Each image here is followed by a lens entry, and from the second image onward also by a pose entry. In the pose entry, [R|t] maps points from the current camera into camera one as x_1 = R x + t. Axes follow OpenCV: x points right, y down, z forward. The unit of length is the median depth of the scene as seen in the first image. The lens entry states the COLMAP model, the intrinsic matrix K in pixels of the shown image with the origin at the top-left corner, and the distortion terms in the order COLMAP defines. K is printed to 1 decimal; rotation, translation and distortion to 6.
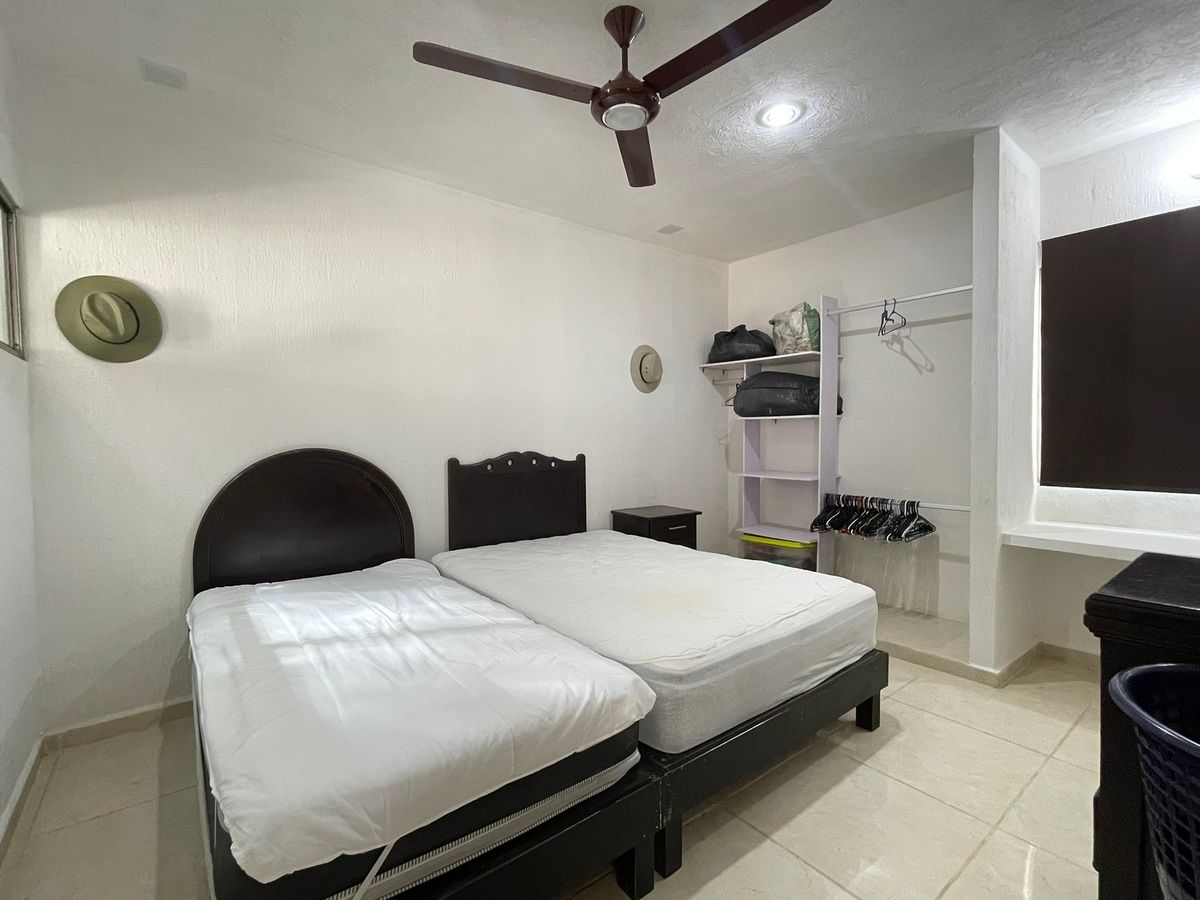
lens RADIAL K [[544.2, 0, 596.3], [0, 544.2, 450.8], [0, 0, 1]] dist [0.001328, -0.001843]
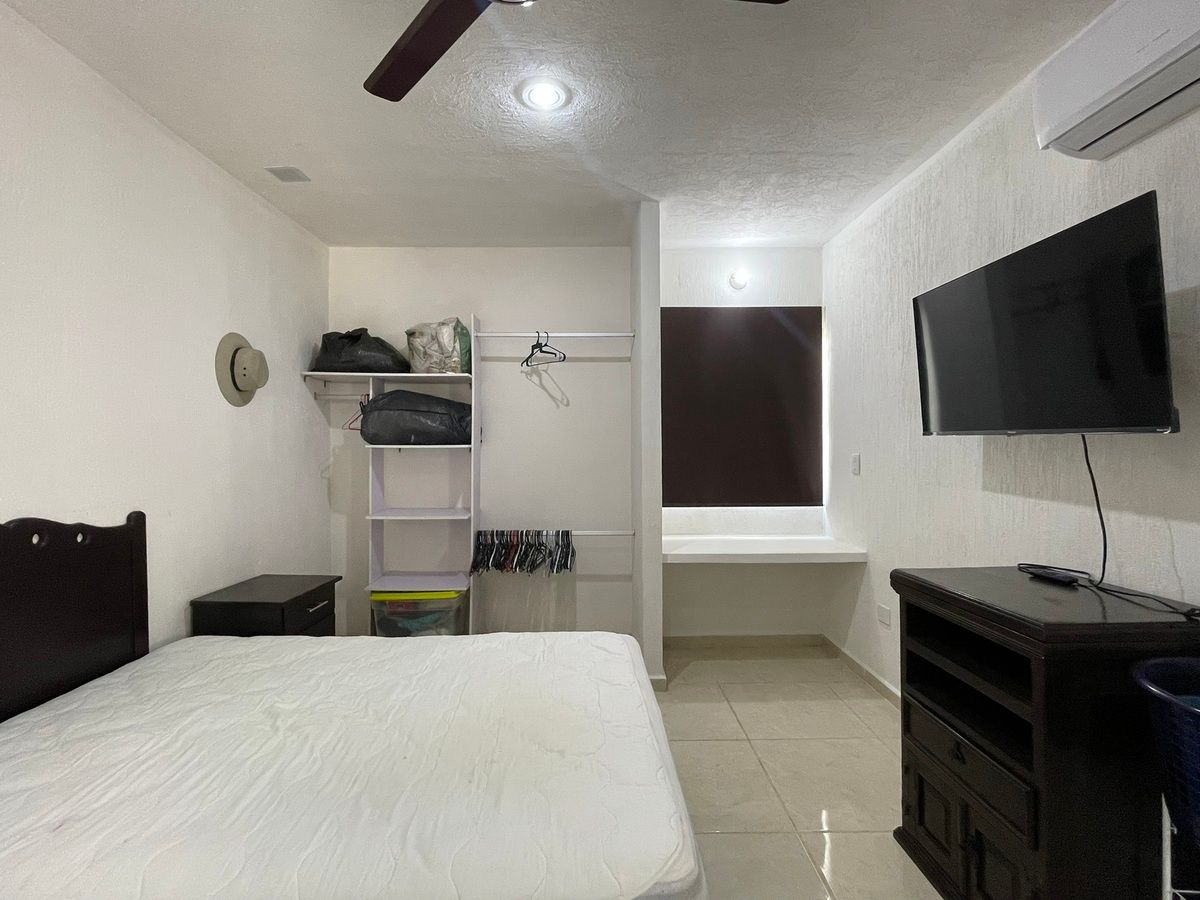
lens RADIAL K [[544.2, 0, 596.3], [0, 544.2, 450.8], [0, 0, 1]] dist [0.001328, -0.001843]
pose [[0.604530, 0.000102, 0.796582, -0.183185], [0.024400, 0.999528, -0.018645, -0.034045], [-0.796208, 0.030708, 0.604243, 0.291638]]
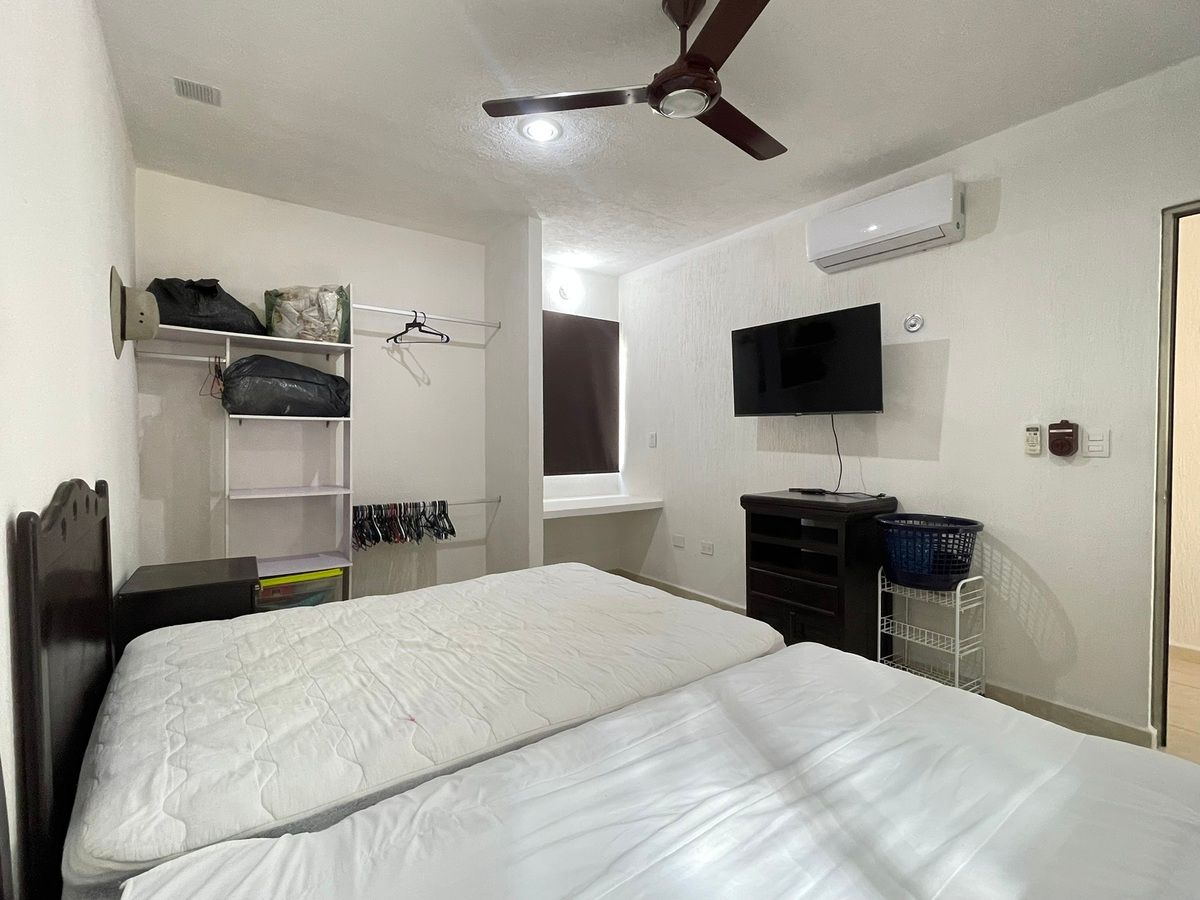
lens RADIAL K [[544.2, 0, 596.3], [0, 544.2, 450.8], [0, 0, 1]] dist [0.001328, -0.001843]
pose [[0.033170, -0.013524, 0.999358, -0.458415], [0.029158, 0.999496, 0.012558, -0.012507], [-0.999024, 0.028723, 0.033548, 0.575829]]
